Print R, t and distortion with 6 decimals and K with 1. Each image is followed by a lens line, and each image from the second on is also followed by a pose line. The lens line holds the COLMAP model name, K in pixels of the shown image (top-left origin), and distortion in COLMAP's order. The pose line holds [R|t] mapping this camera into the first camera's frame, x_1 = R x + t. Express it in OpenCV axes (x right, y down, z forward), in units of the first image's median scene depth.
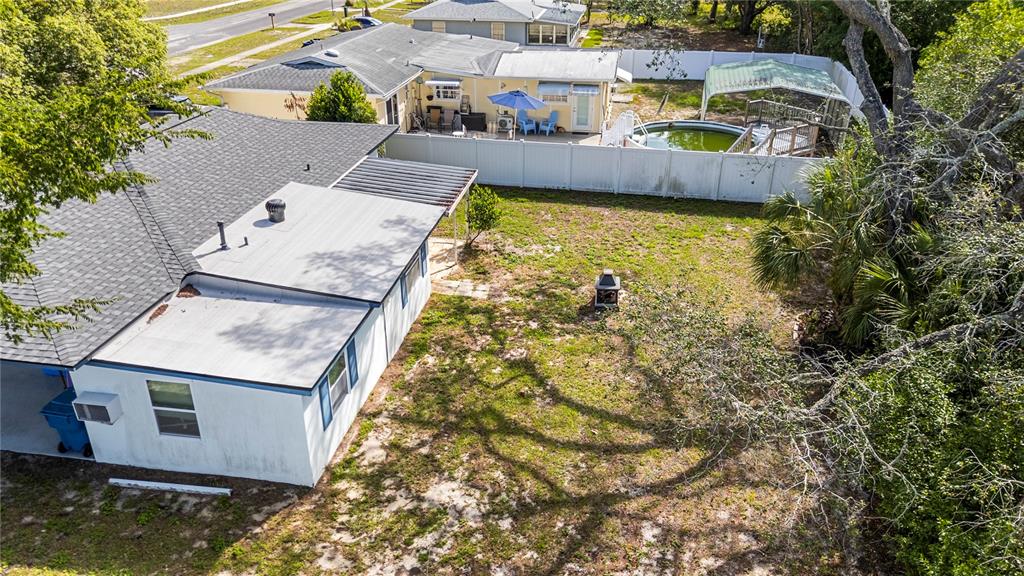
lens RADIAL K [[757.4, 0, 512.0], [0, 757.4, 288.0], [0, 0, 1]] dist [0.077323, -0.083463]
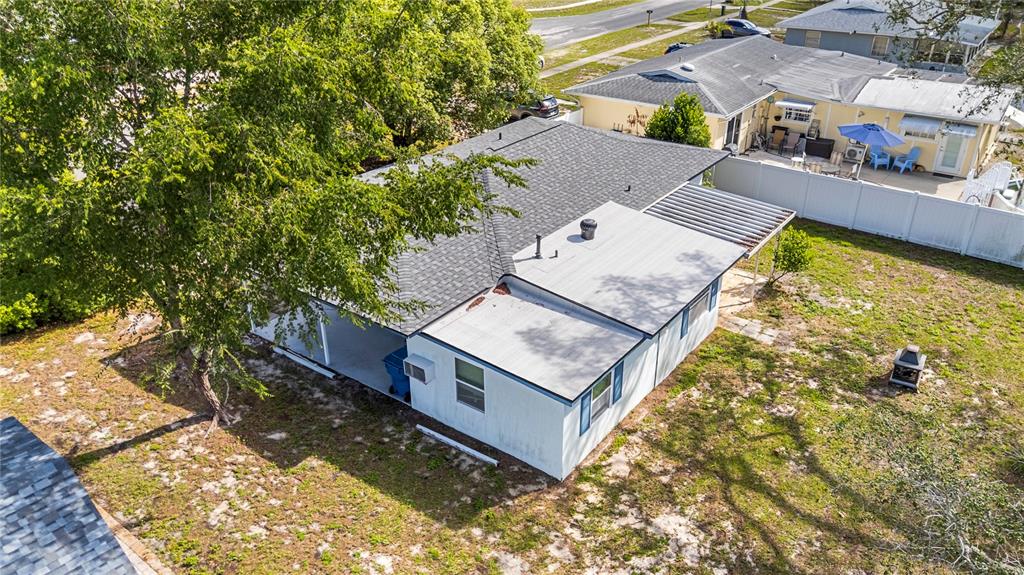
lens RADIAL K [[757.4, 0, 512.0], [0, 757.4, 287.5], [0, 0, 1]] dist [0.077323, -0.083463]
pose [[0.892392, 0.204171, -0.402431, 0.059967], [-0.196189, 0.978638, 0.061456, -0.064023], [0.406382, 0.024109, 0.913385, -0.070044]]
